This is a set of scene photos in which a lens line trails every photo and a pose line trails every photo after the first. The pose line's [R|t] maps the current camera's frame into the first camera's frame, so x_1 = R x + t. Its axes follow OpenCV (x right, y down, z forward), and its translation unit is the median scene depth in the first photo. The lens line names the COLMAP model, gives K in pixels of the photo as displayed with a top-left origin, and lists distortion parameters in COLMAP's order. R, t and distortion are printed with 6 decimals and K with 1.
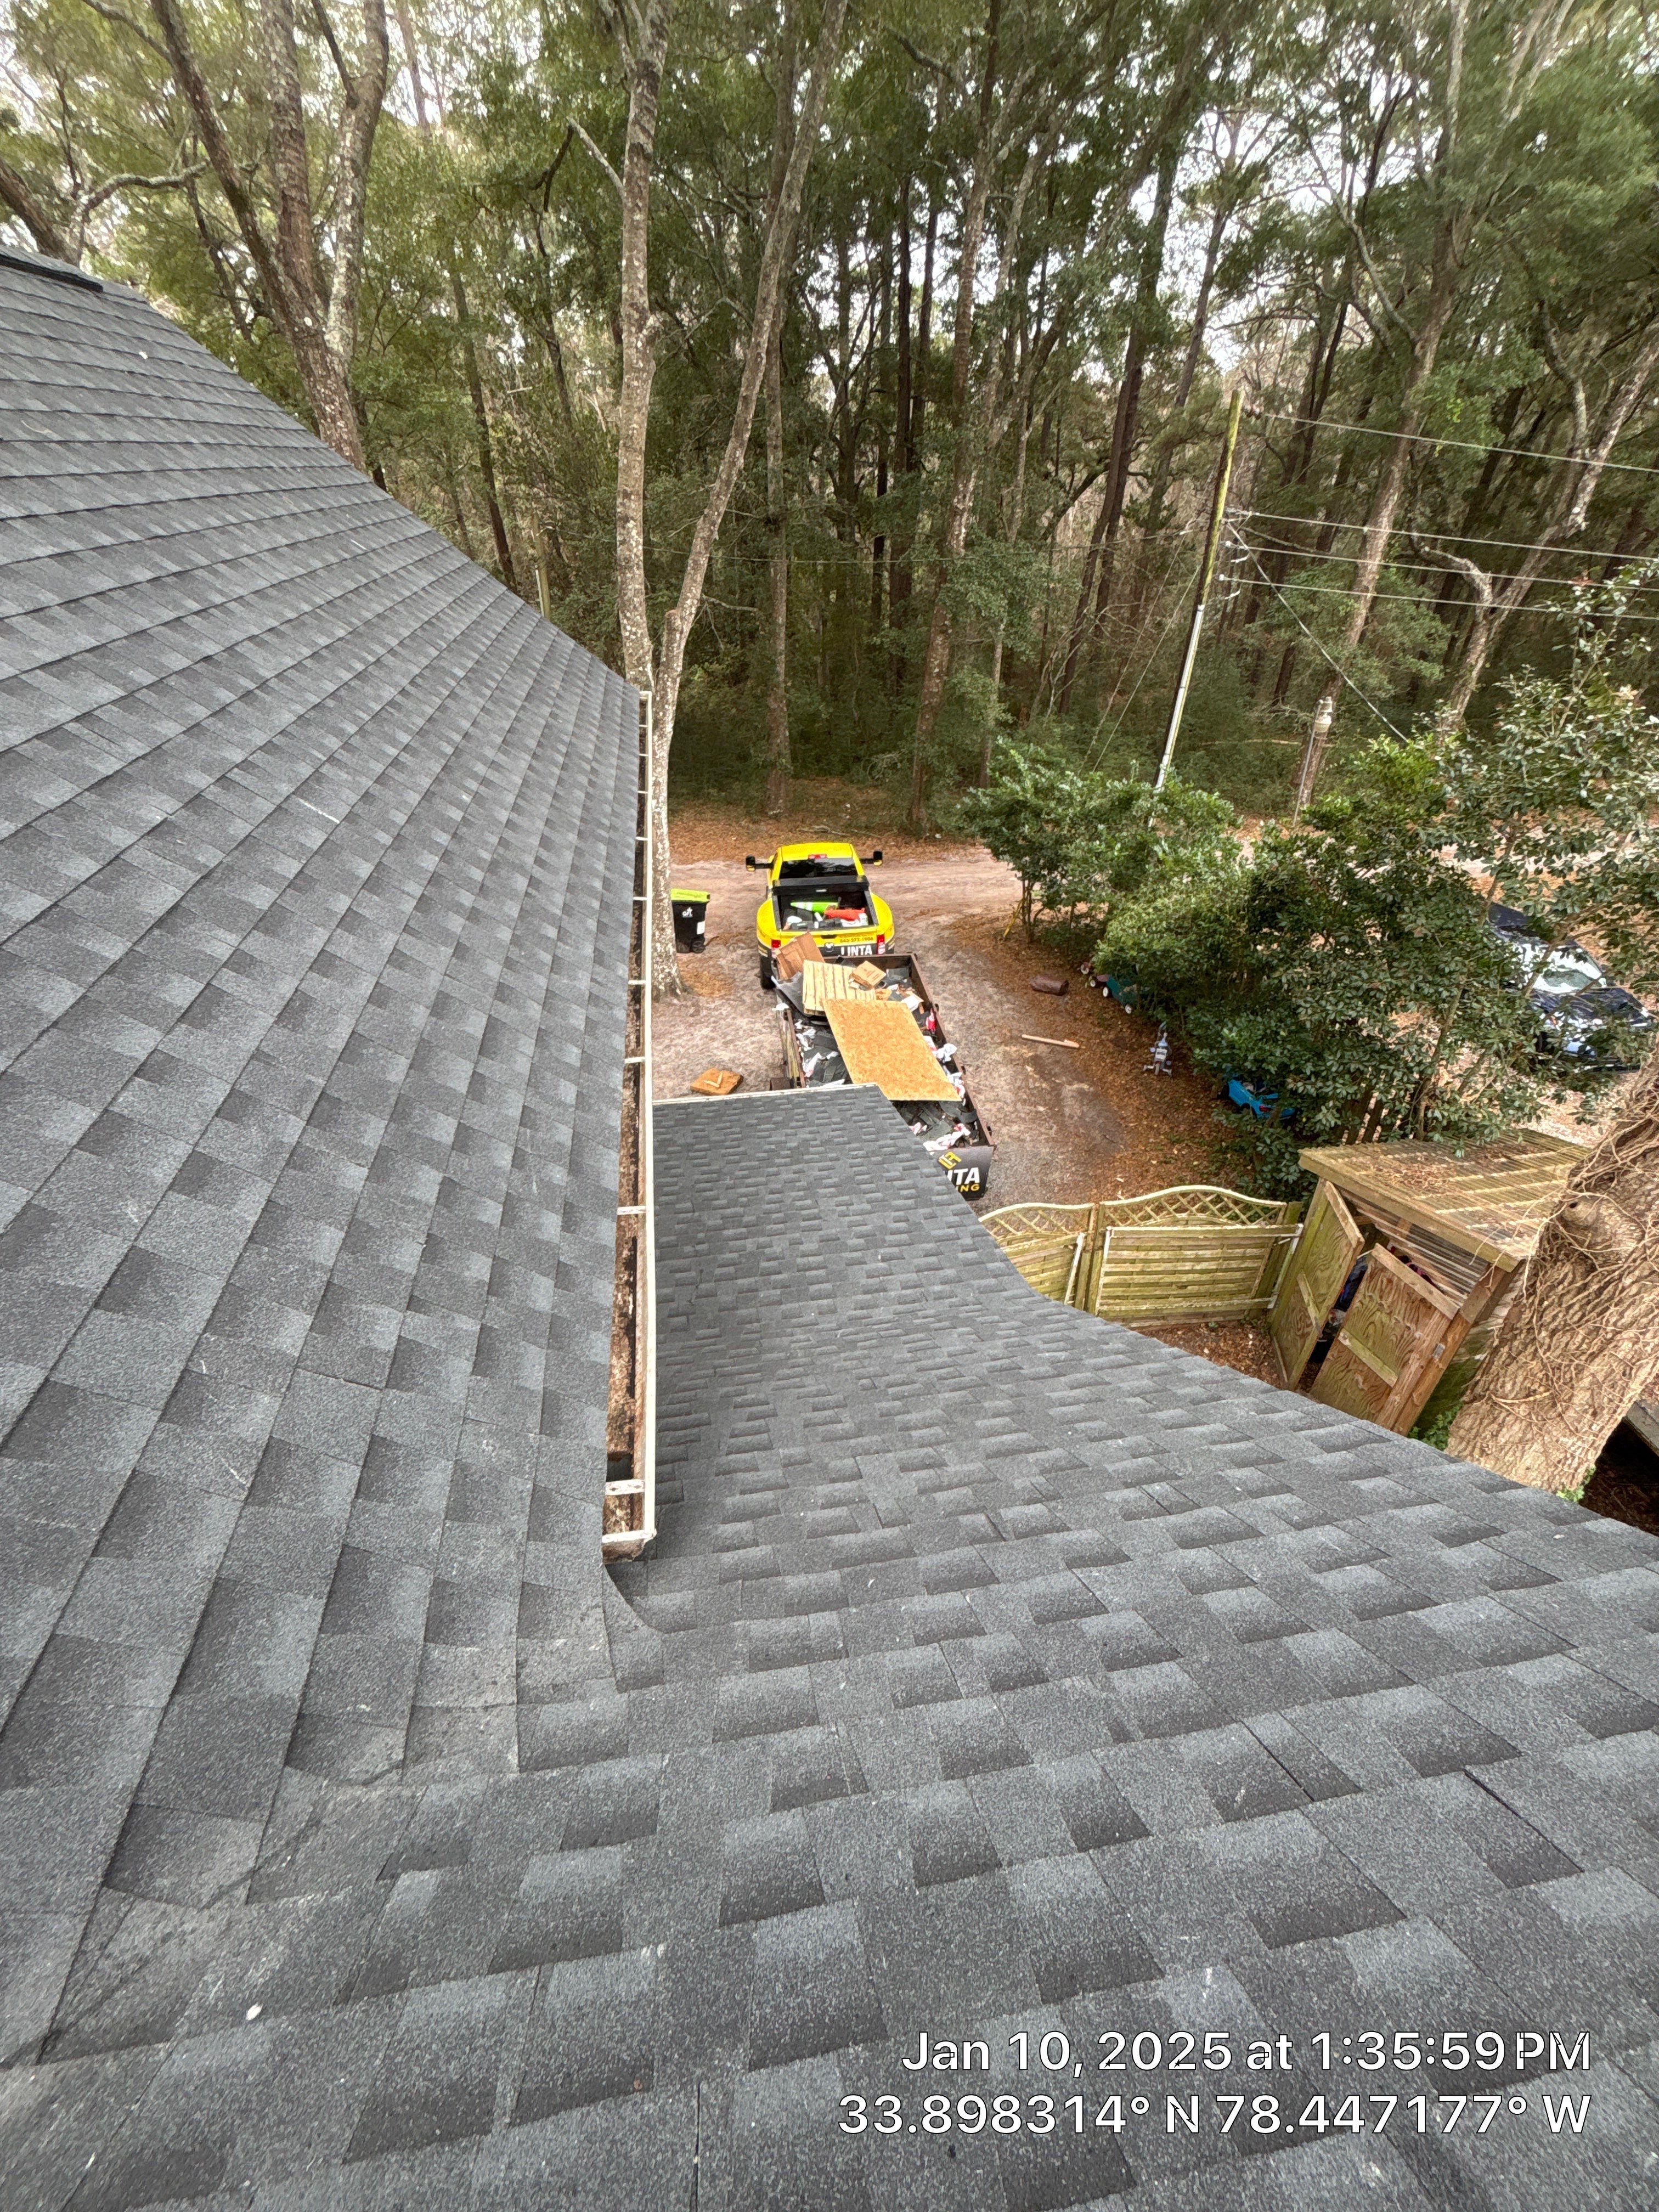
lens RADIAL K [[889.6, 0, 819.4], [0, 889.6, 1098.5], [0, 0, 1]] dist [0.000077, -0.000384]
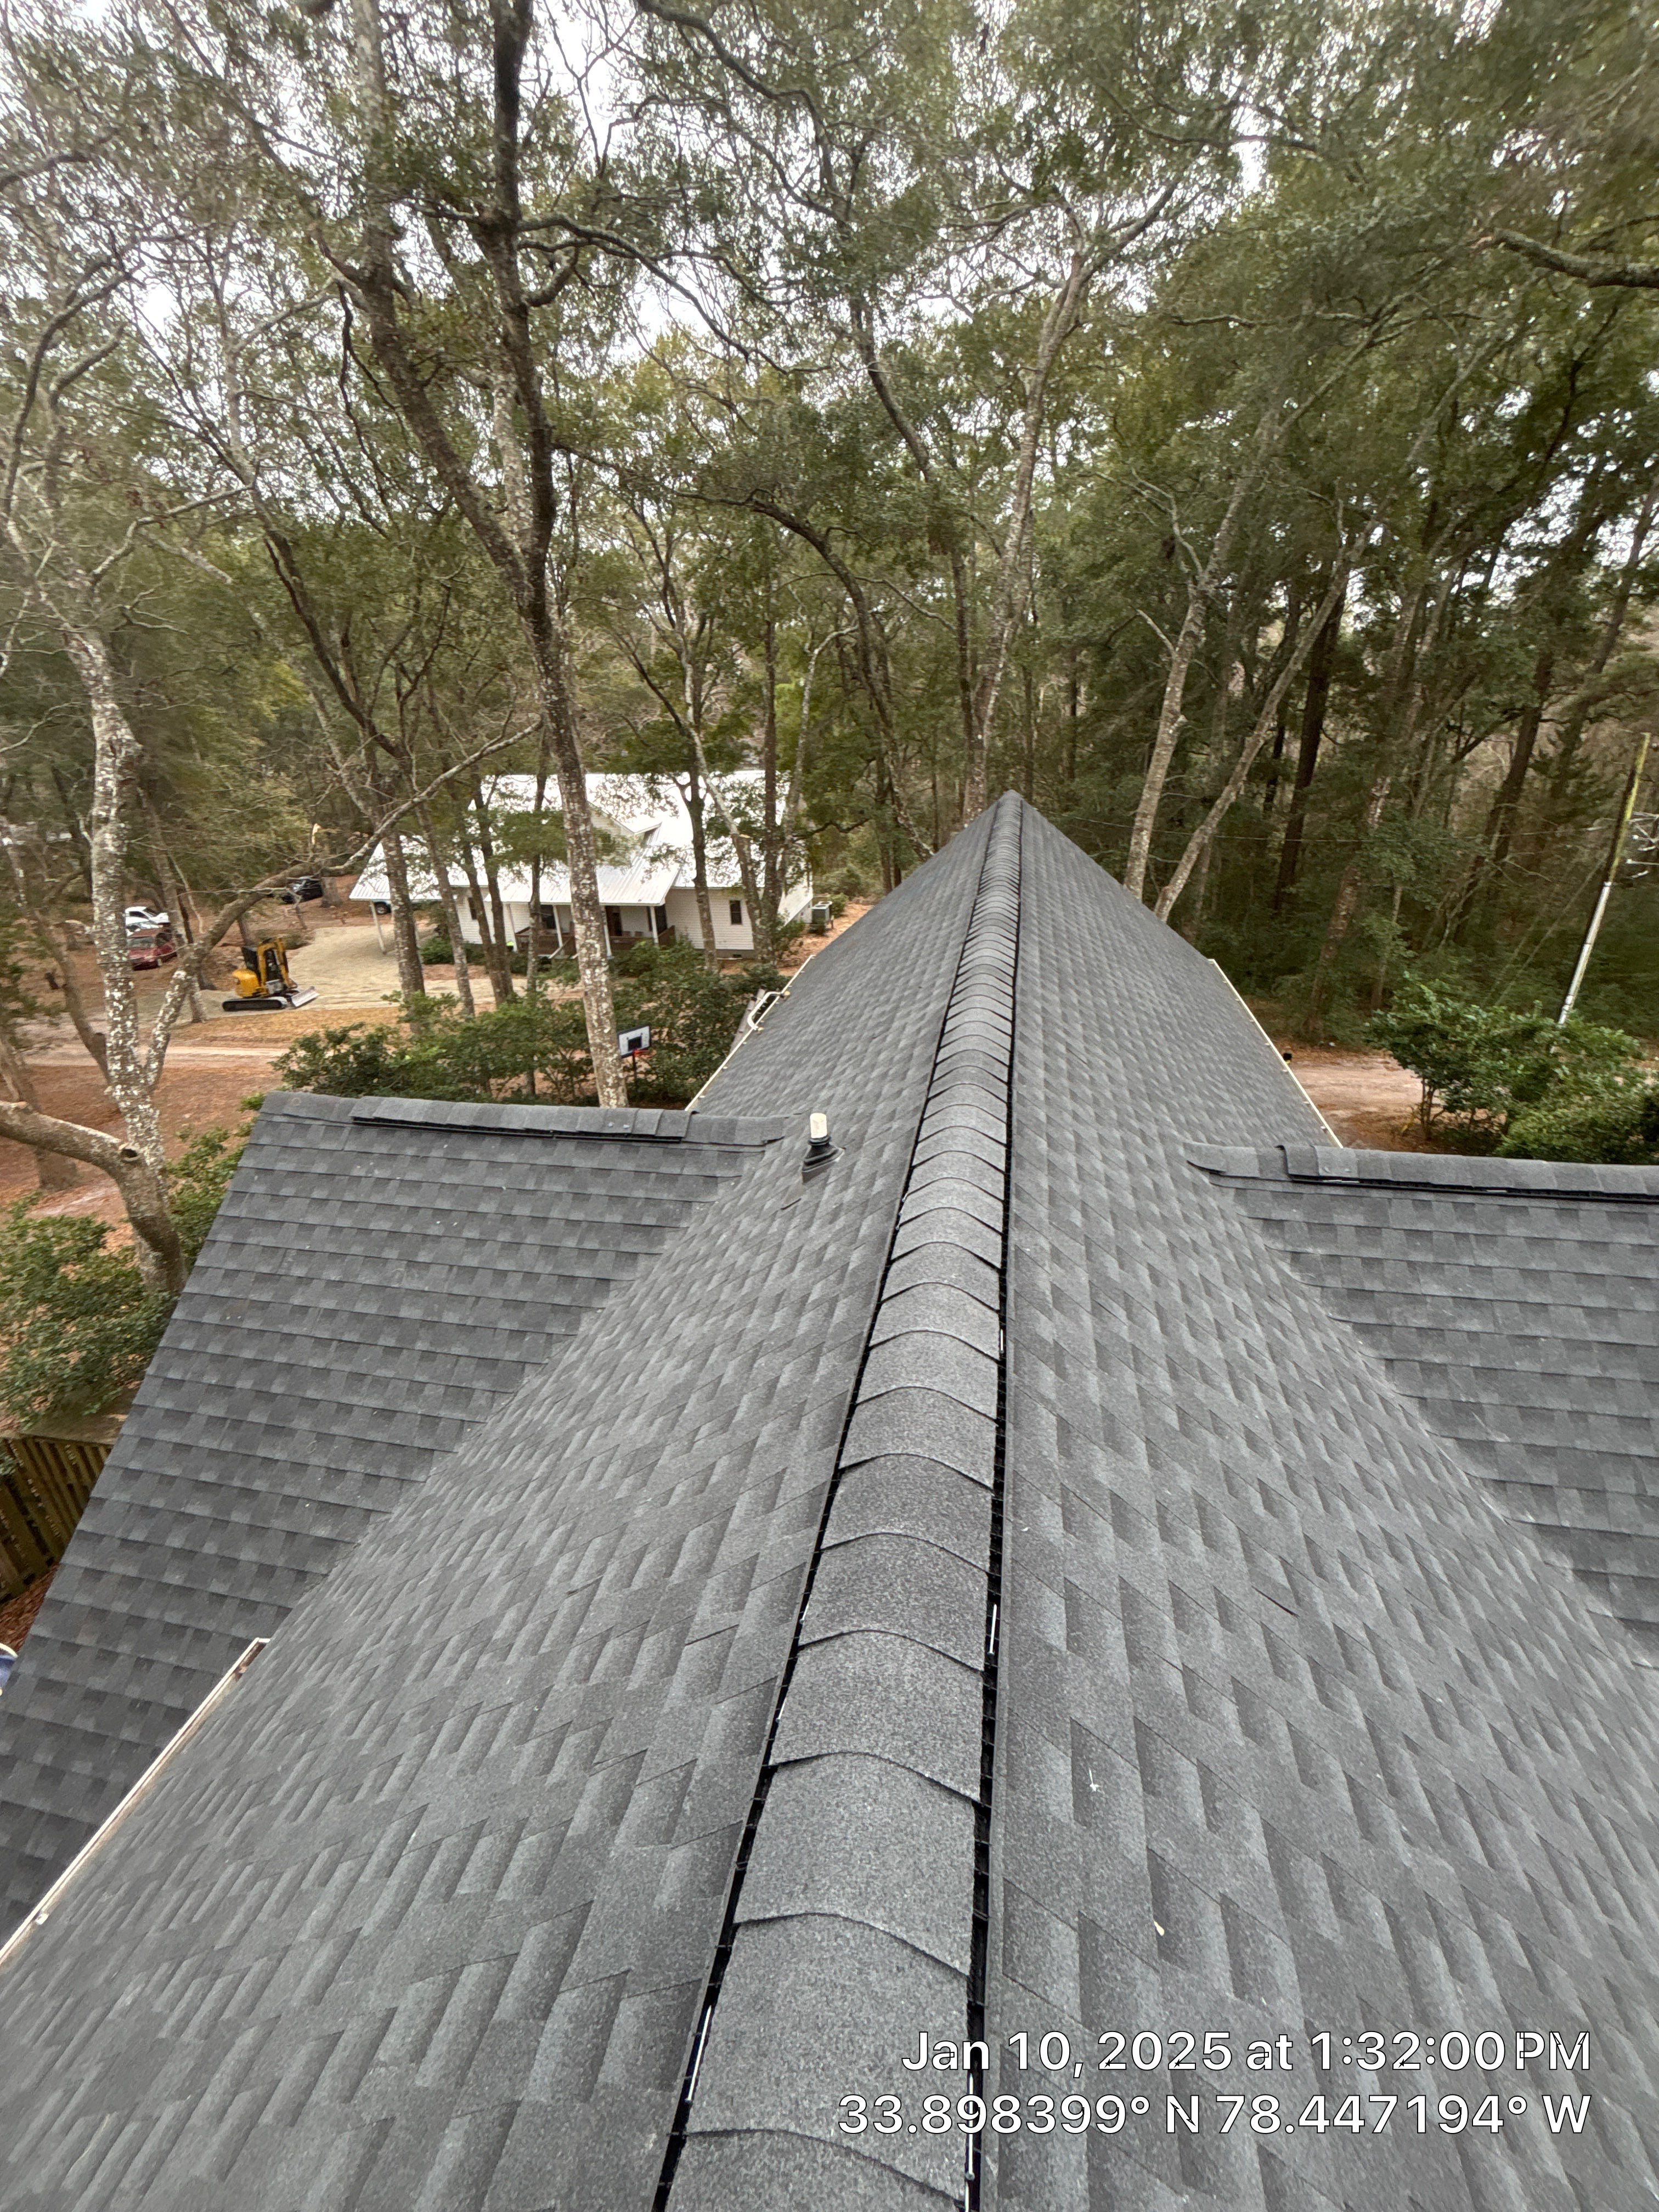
lens RADIAL K [[889.6, 0, 827.4], [0, 889.6, 1107.4], [0, 0, 1]] dist [0.000077, -0.000384]
pose [[0.939767, 0.100956, -0.326568, -0.163723], [-0.160396, 0.973917, -0.160493, 0.127470], [0.301848, 0.203206, 0.931448, -0.440360]]
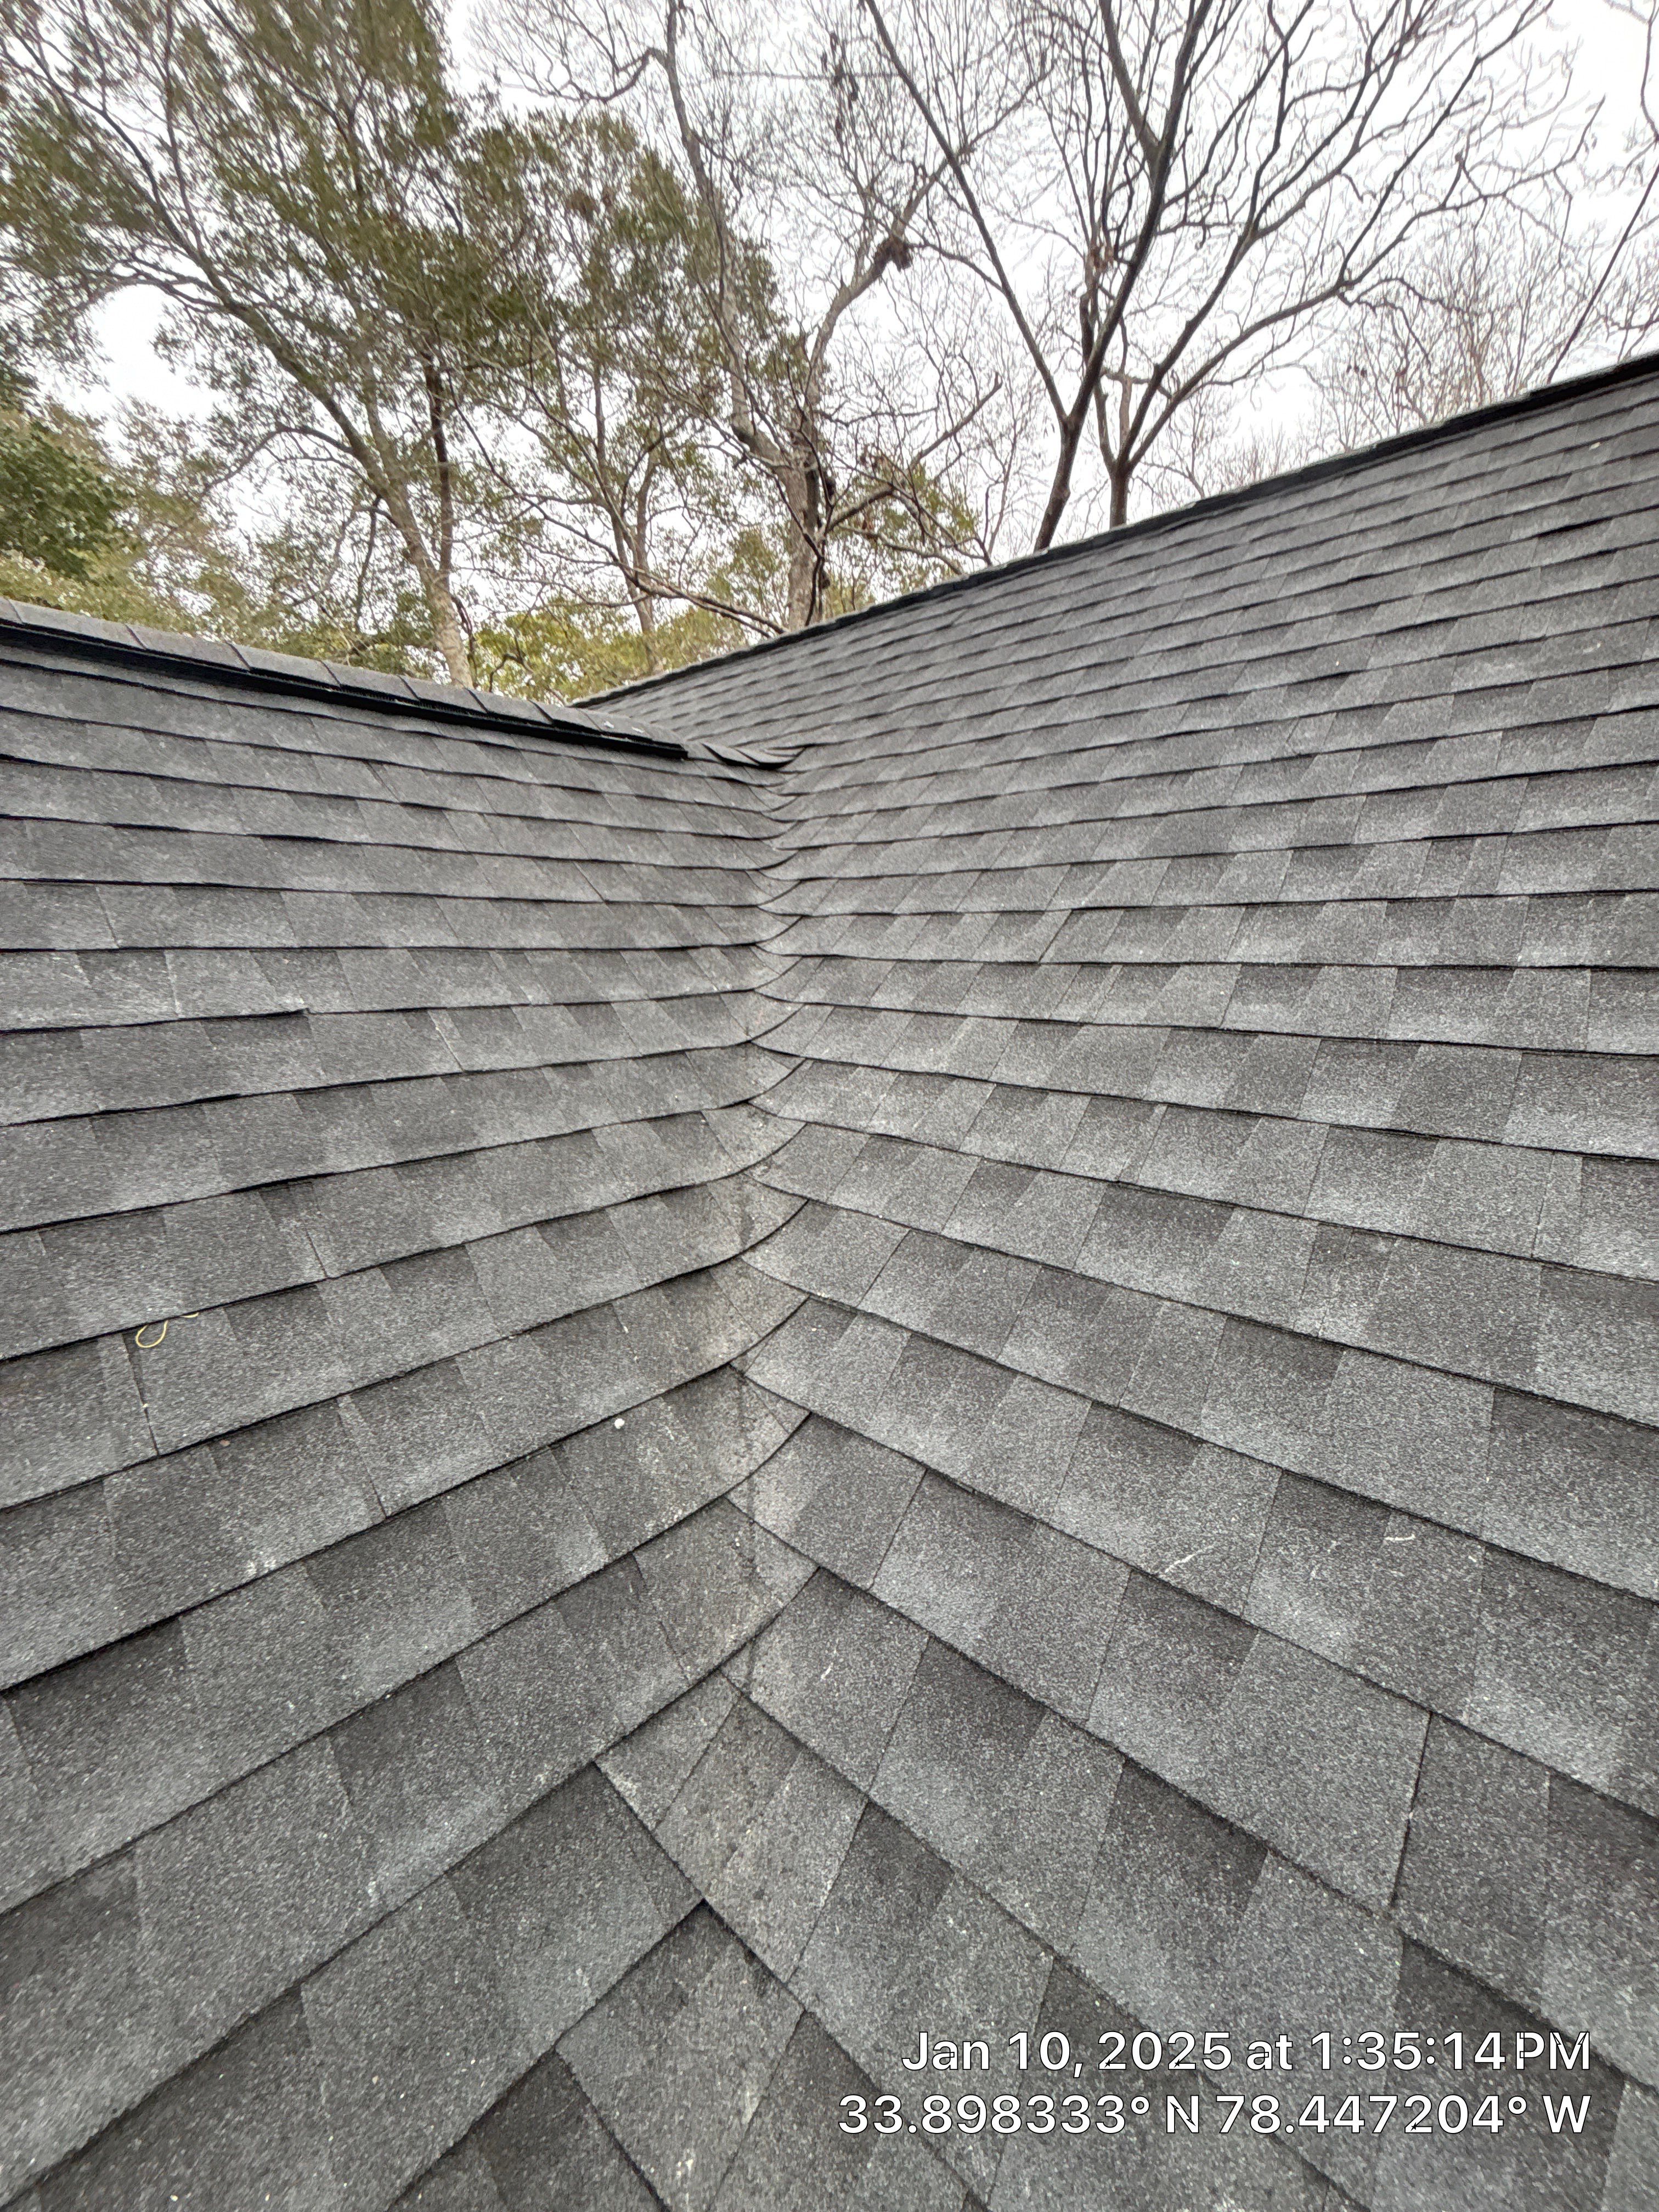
lens RADIAL K [[889.6, 0, 835.3], [0, 889.6, 1108.5], [0, 0, 1]] dist [0.000077, -0.000384]
pose [[-0.778895, 0.108926, -0.617623, -0.008898], [-0.368137, 0.717876, 0.590872, -0.010753], [0.507737, 0.687597, -0.519050, 0.097690]]
